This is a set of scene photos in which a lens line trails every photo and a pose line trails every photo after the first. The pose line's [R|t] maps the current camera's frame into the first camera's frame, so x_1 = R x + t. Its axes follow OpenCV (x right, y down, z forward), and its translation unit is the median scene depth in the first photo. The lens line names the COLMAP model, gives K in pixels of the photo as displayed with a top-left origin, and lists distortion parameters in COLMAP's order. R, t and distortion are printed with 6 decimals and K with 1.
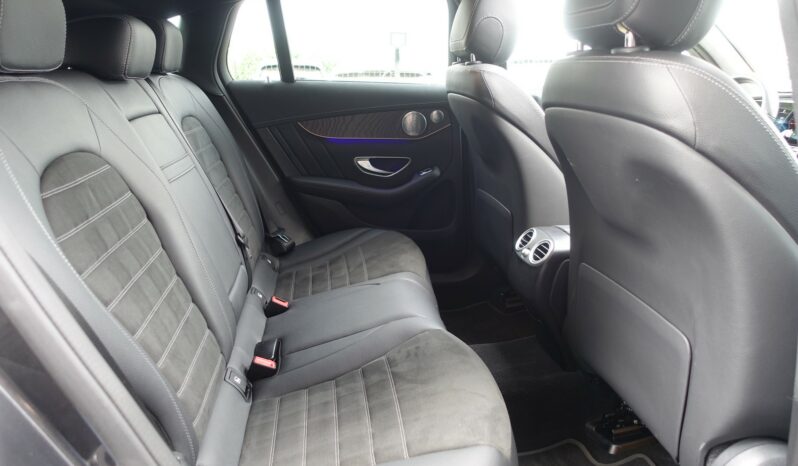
lens RADIAL K [[538.7, 0, 399.0], [0, 538.7, 233.0], [0, 0, 1]] dist [-0.005773, 0.001636]
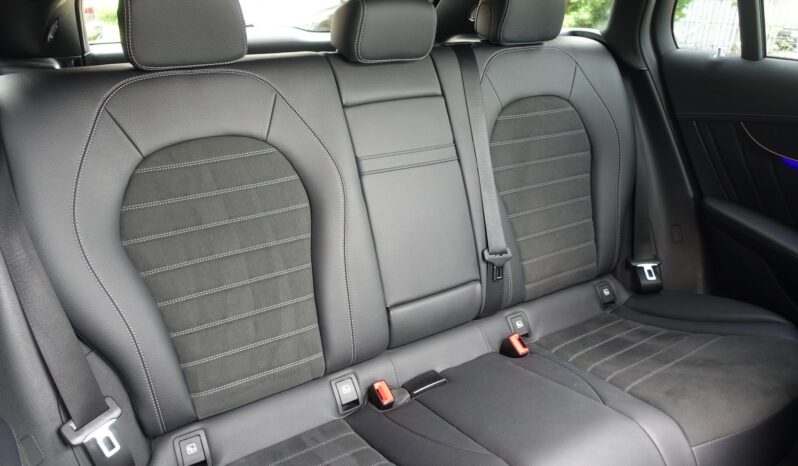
lens RADIAL K [[538.7, 0, 399.0], [0, 538.7, 233.0], [0, 0, 1]] dist [-0.005773, 0.001636]
pose [[0.398146, 0.356776, -0.845098, 0.253508], [-0.253422, 0.928192, 0.272463, -0.157991], [0.881622, 0.105687, 0.459971, 0.359584]]
